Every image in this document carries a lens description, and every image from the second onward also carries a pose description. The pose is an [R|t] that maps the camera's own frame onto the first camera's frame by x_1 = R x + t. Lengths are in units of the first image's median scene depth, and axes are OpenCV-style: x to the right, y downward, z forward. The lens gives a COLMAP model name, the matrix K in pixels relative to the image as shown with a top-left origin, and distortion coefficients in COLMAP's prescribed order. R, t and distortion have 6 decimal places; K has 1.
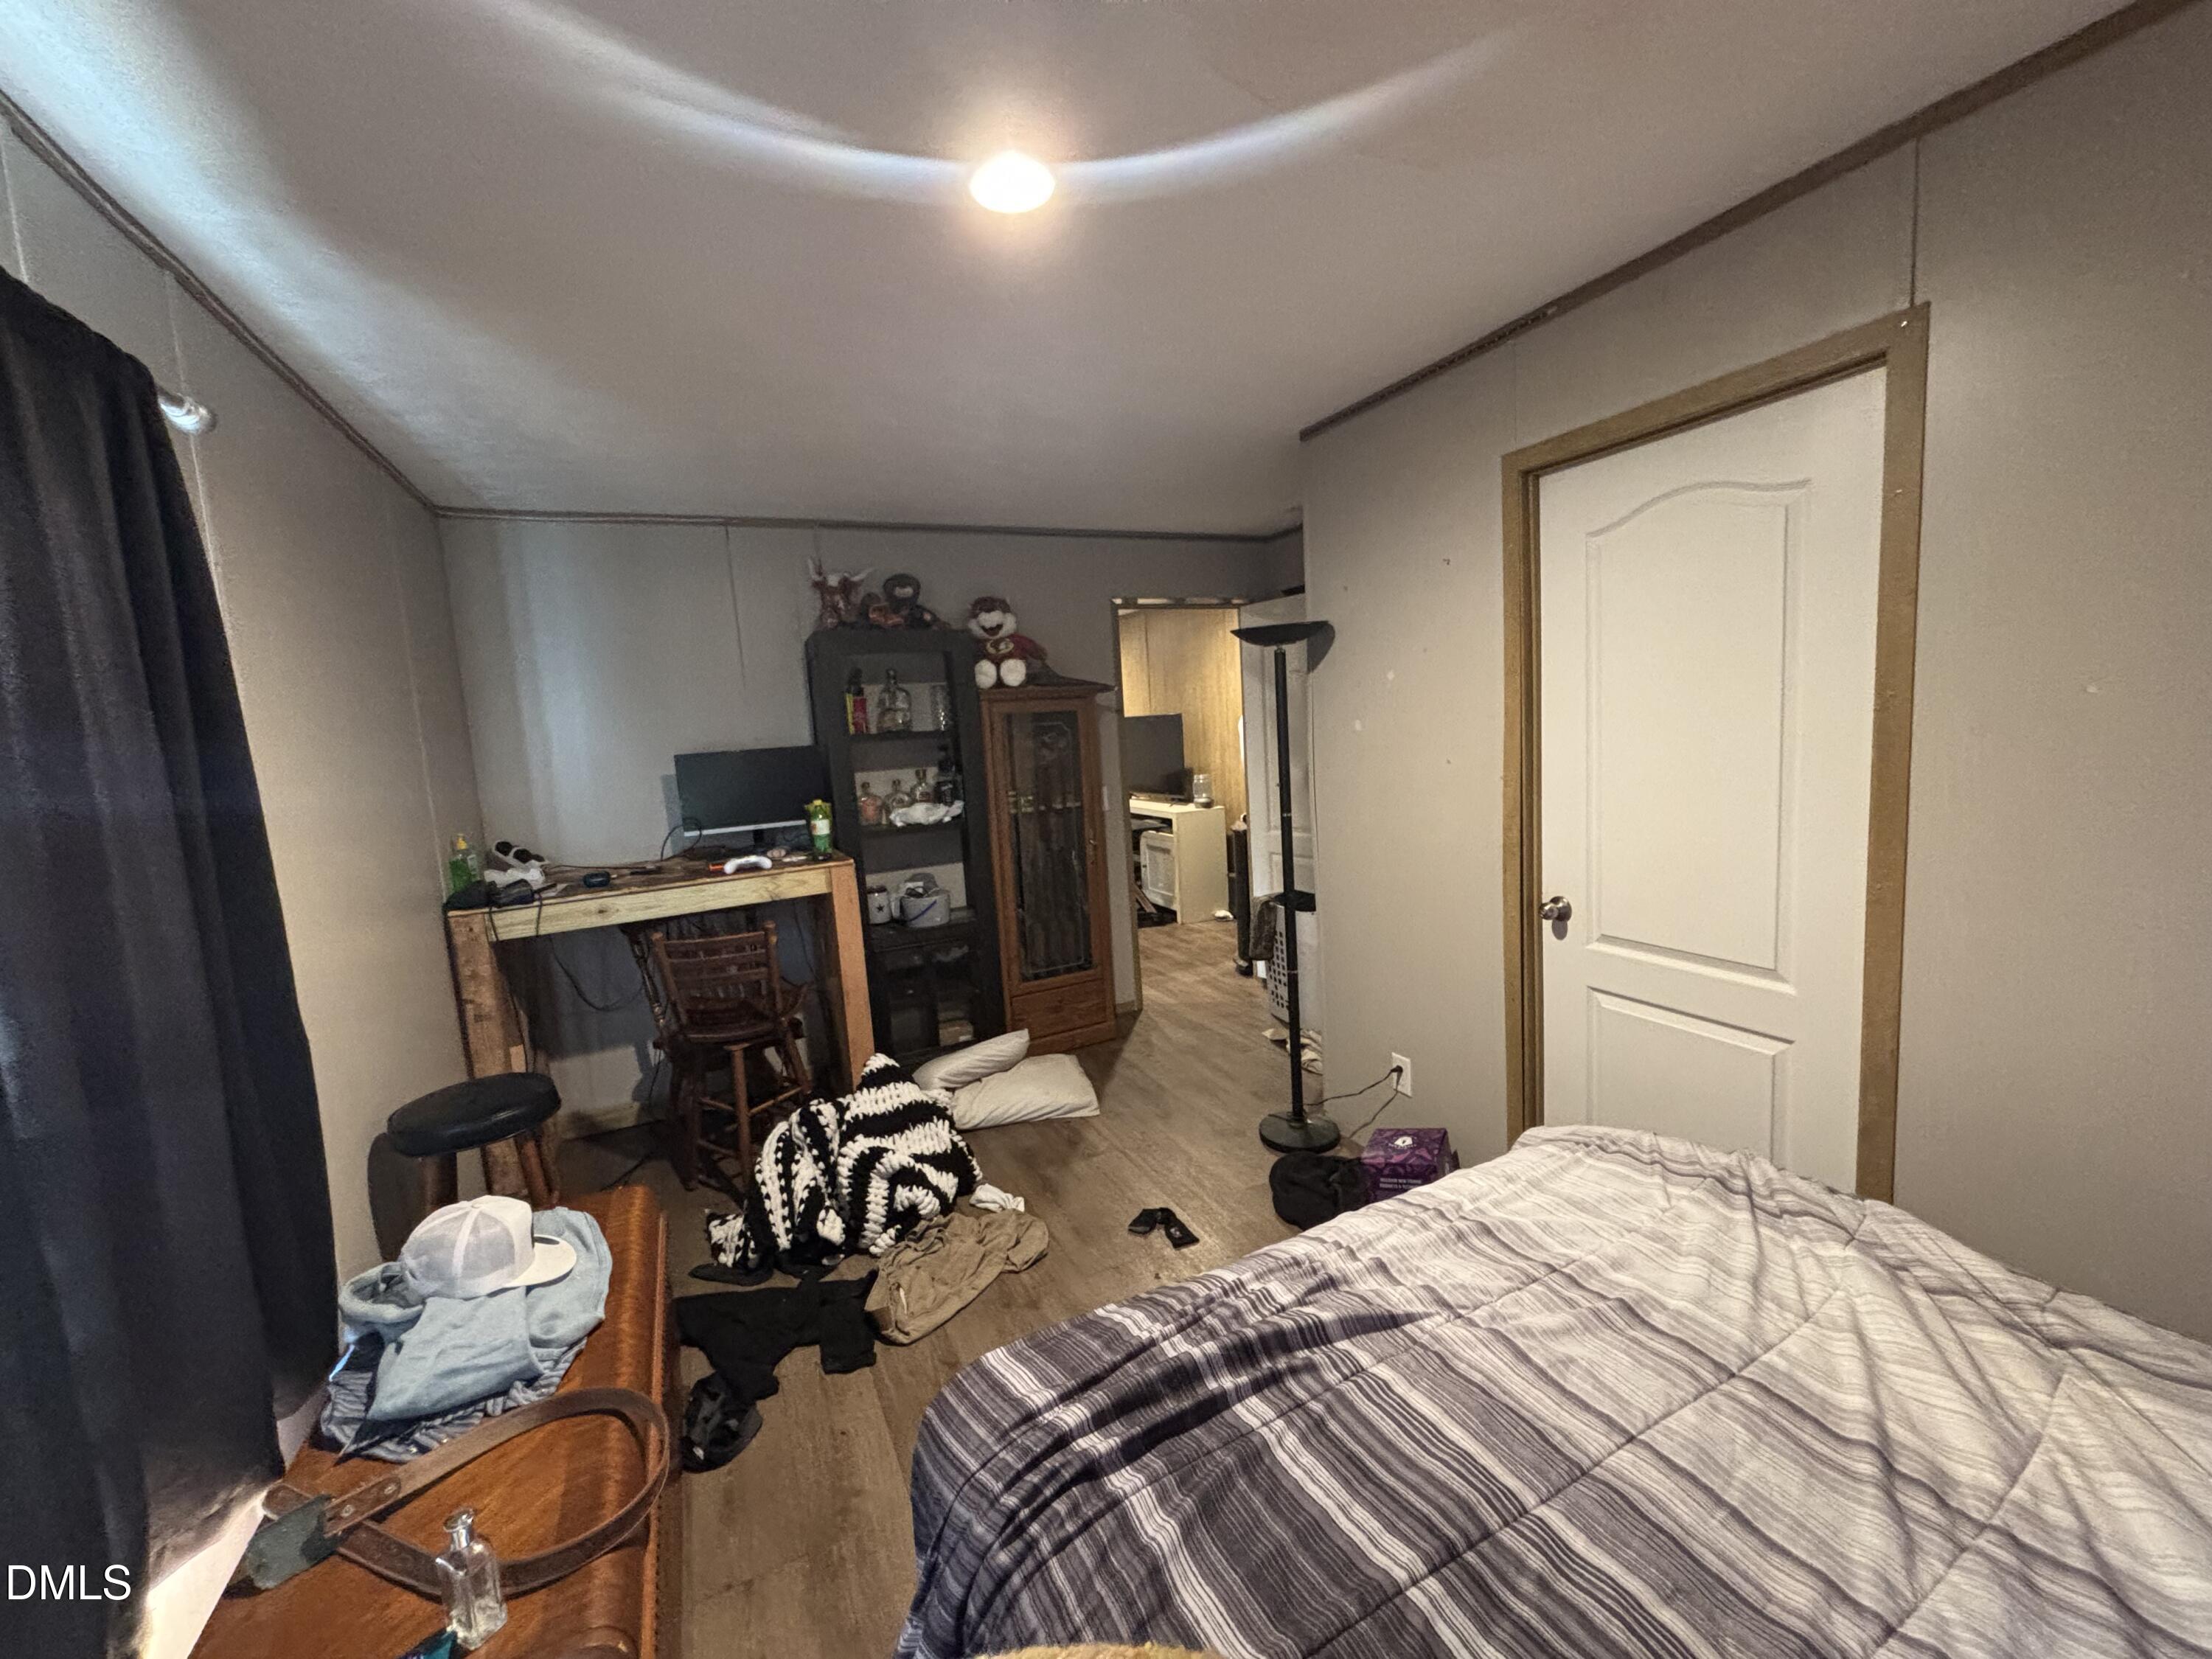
lens RADIAL K [[890.2, 0, 1104.9], [0, 890.2, 824.2], [0, 0, 1]] dist [-0.000629, -0.000127]
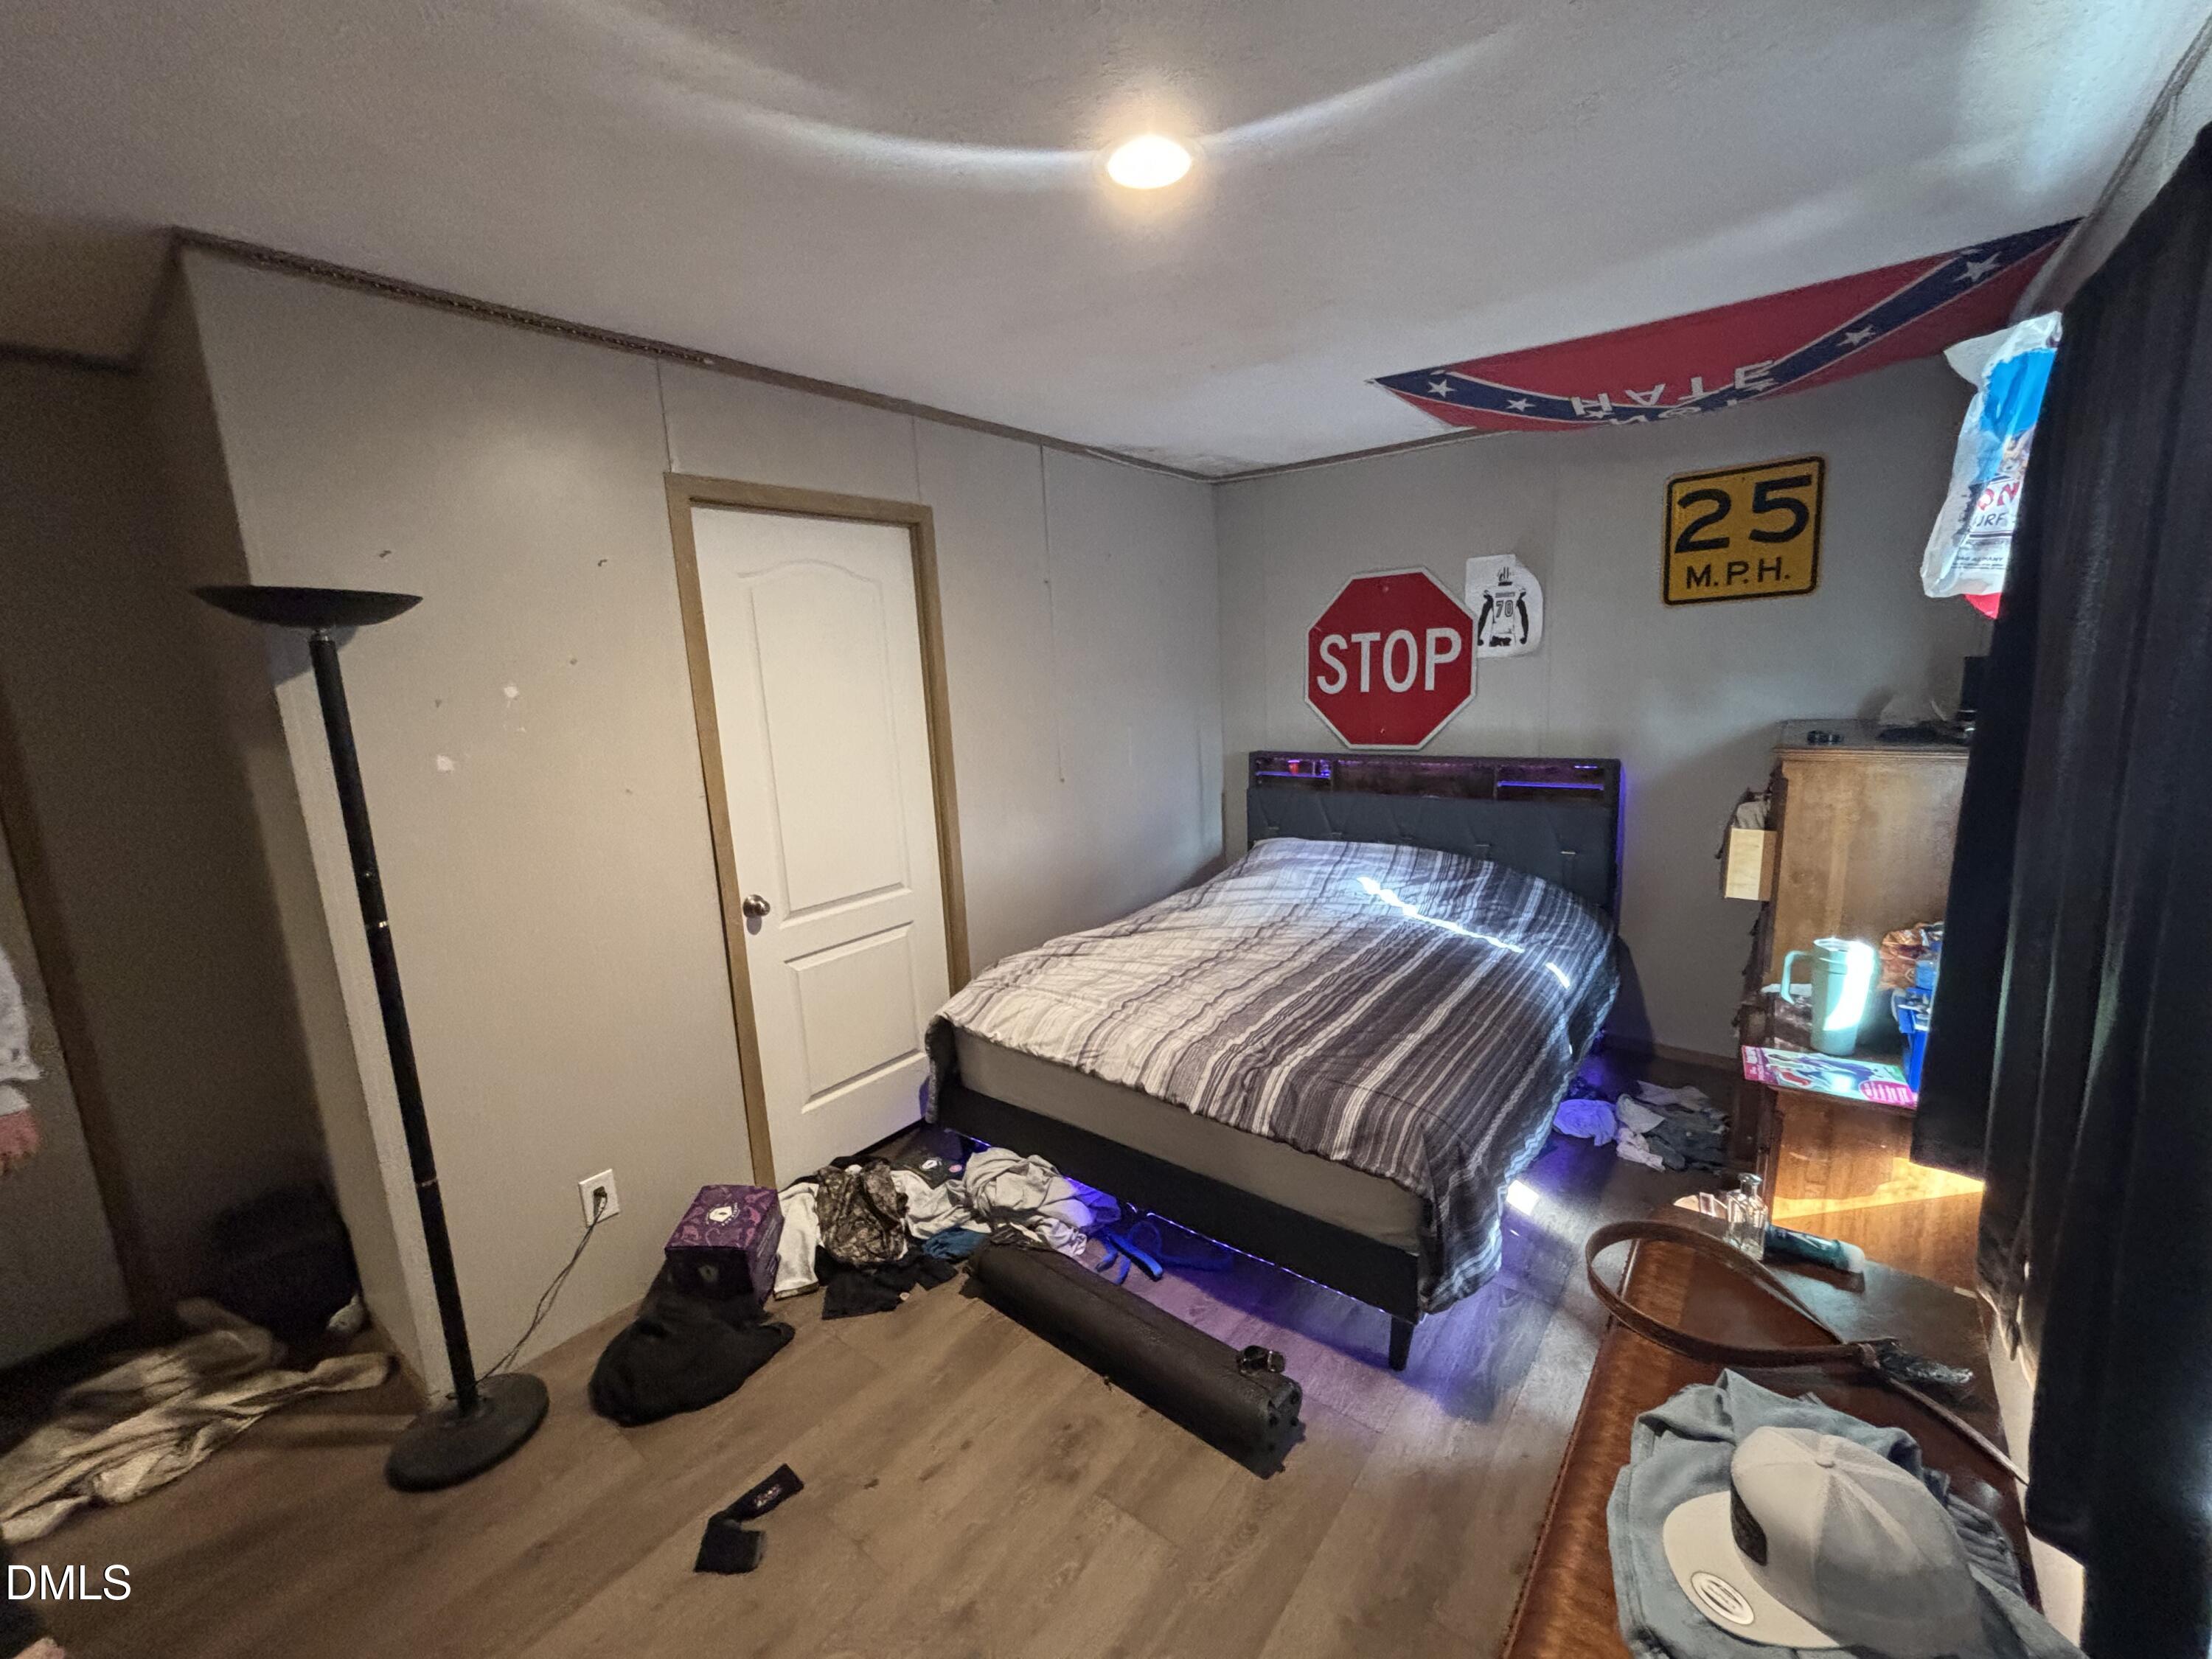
lens RADIAL K [[890.2, 0, 1104.9], [0, 890.2, 824.2], [0, 0, 1]] dist [-0.000629, -0.000127]
pose [[-0.433006, -0.068790, 0.898762, -0.678975], [0.183910, 0.969368, 0.162799, -0.105726], [-0.882430, 0.235784, -0.407091, 1.060329]]
